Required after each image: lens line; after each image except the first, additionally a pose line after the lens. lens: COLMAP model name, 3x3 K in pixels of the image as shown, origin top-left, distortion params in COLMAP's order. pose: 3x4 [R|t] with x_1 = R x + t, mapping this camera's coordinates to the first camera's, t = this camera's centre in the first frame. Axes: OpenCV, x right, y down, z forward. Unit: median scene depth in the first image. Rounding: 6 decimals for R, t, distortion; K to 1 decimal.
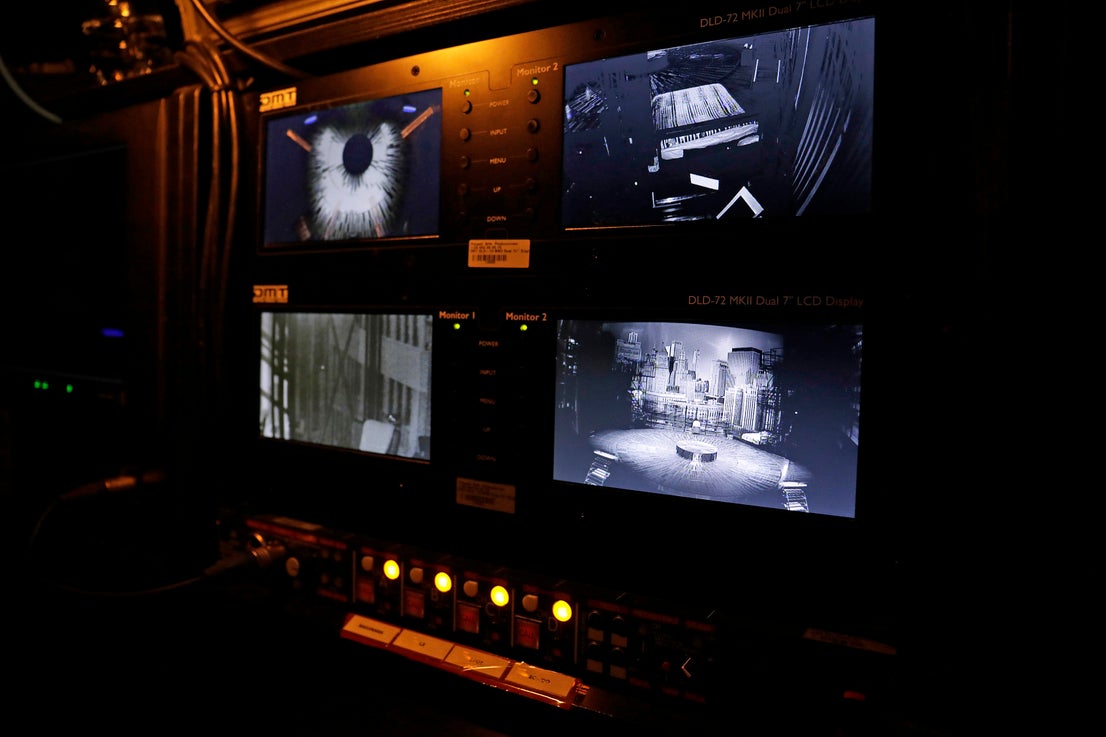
lens RADIAL K [[763.8, 0, 550.2], [0, 763.8, 347.6], [0, 0, 1]] dist [-0.109059, 0.091664]
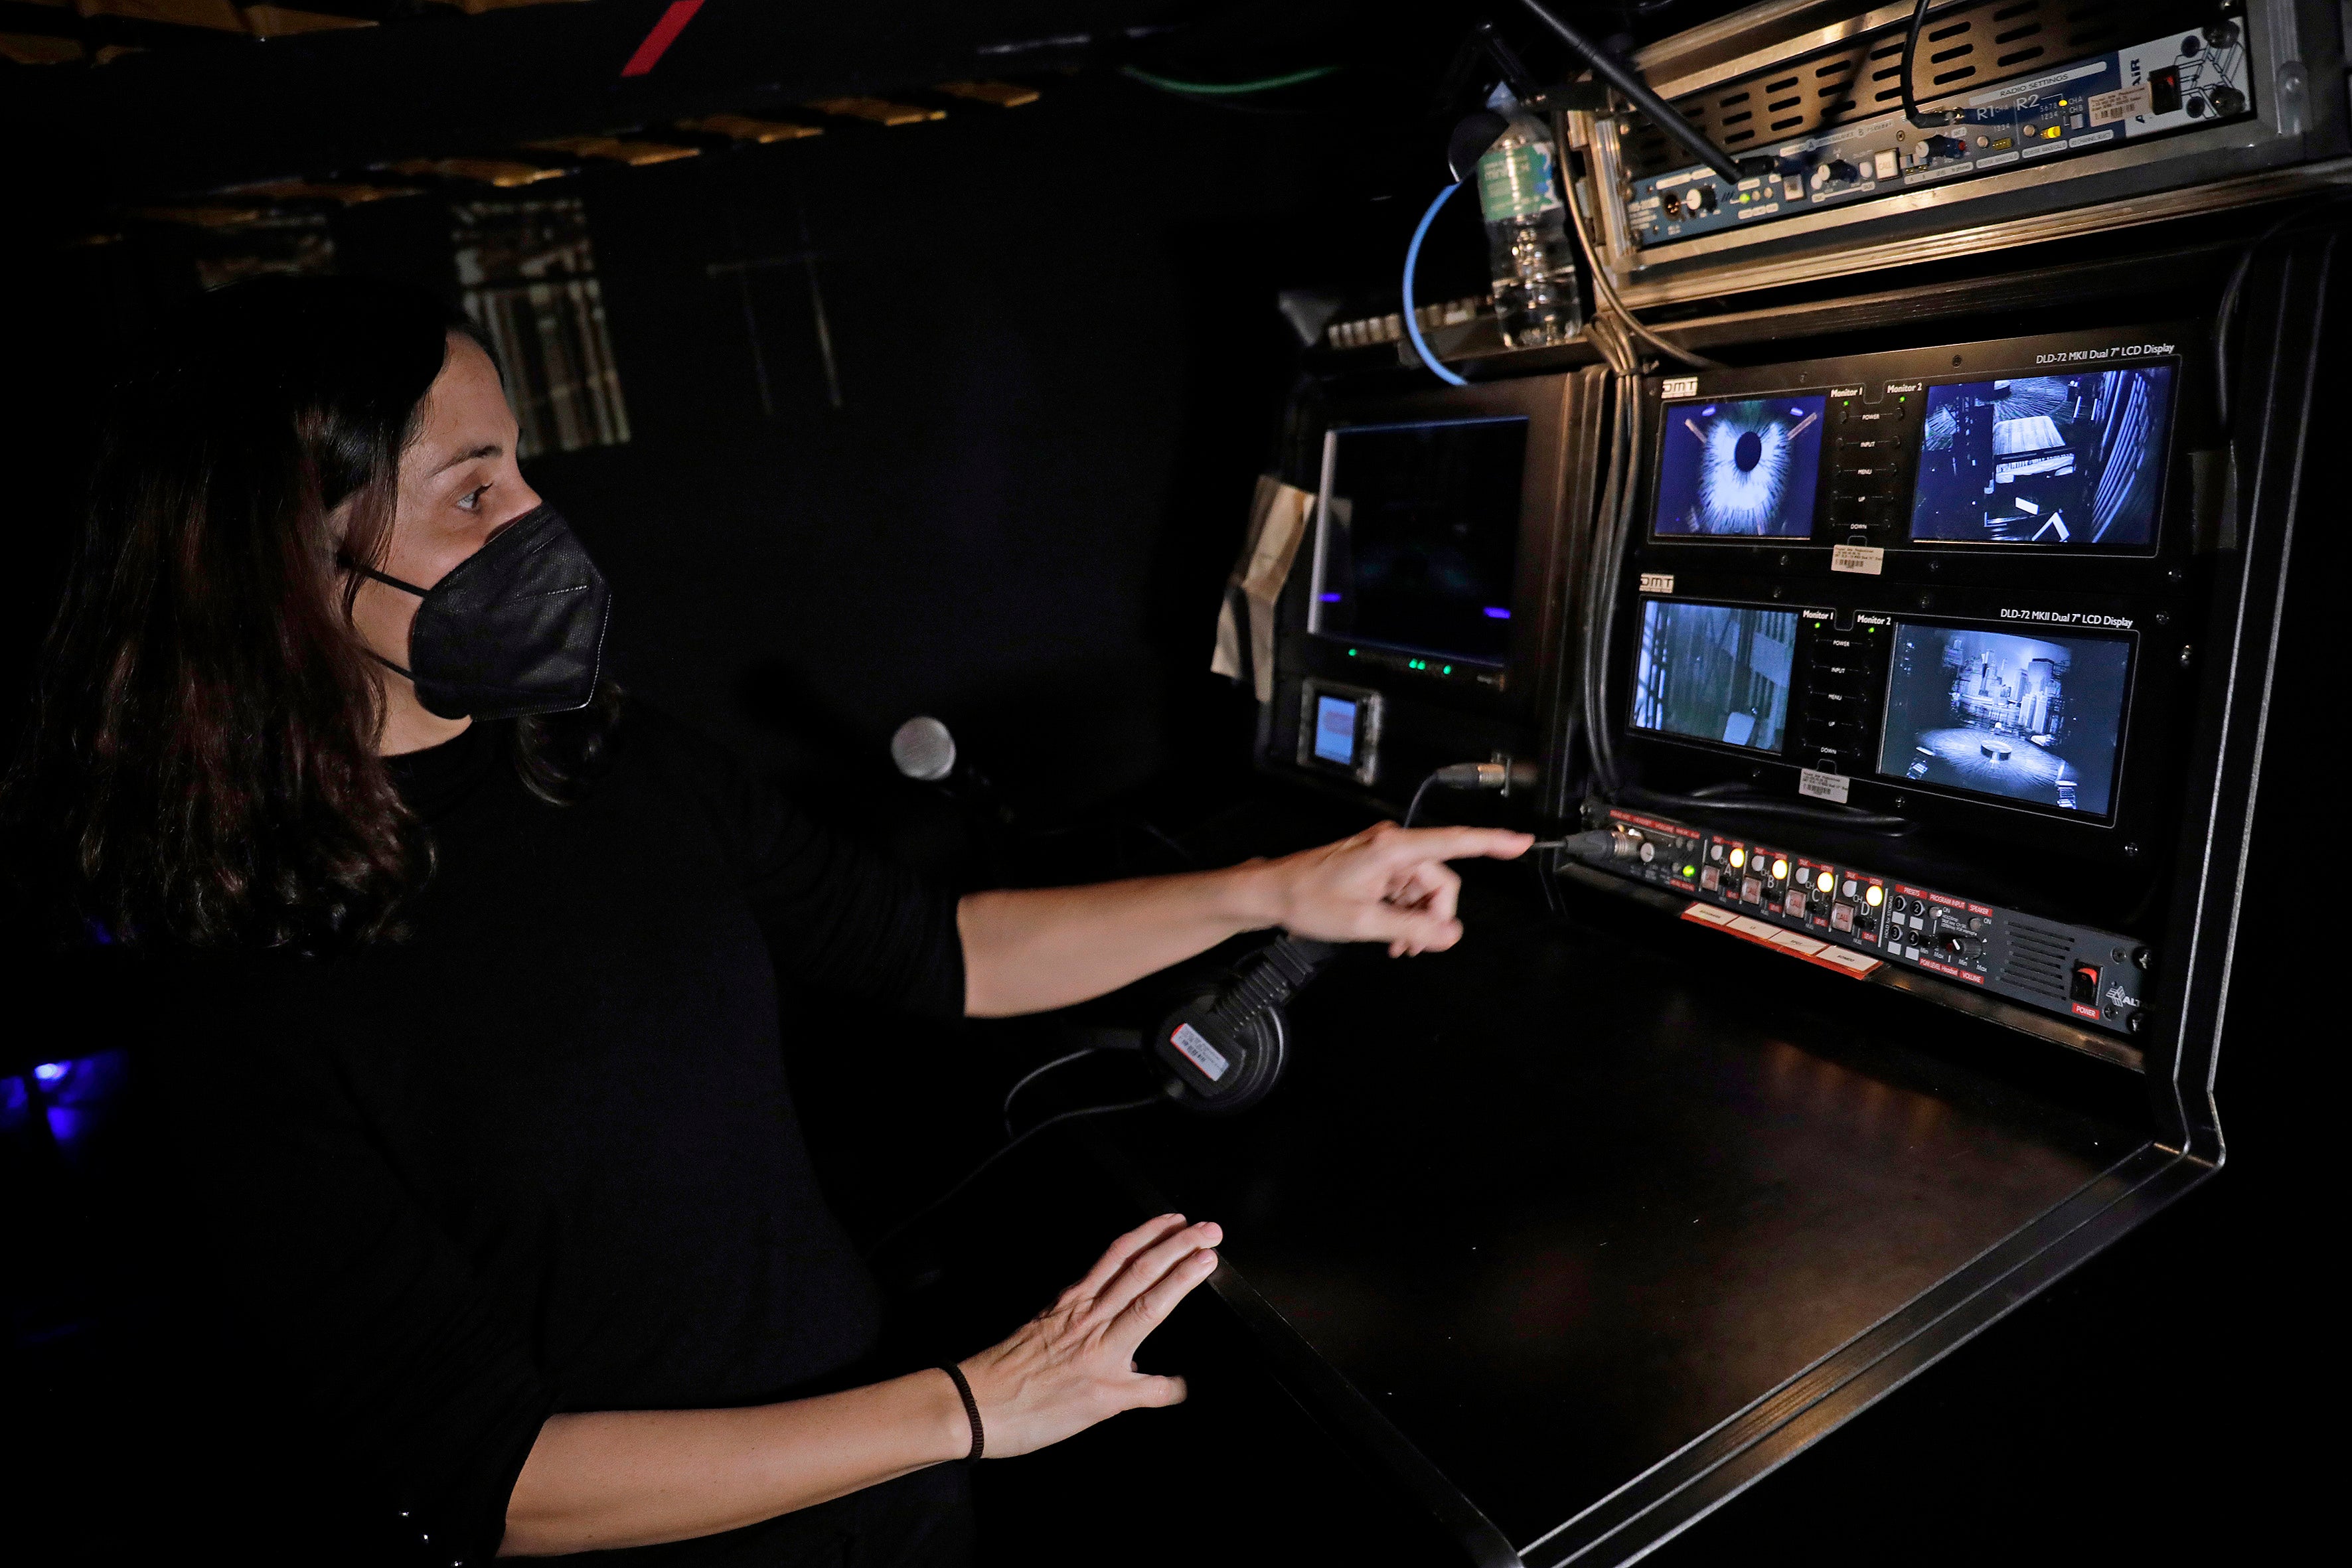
lens RADIAL K [[1624.3, 0, 1170.0], [0, 1624.3, 739.5], [0, 0, 1]] dist [-0.109059, 0.091664]
pose [[0.772553, 0.106802, -0.625903, 0.554648], [-0.082887, 0.994280, 0.067353, 0.051071], [0.629516, -0.000155, 0.776987, -1.211335]]
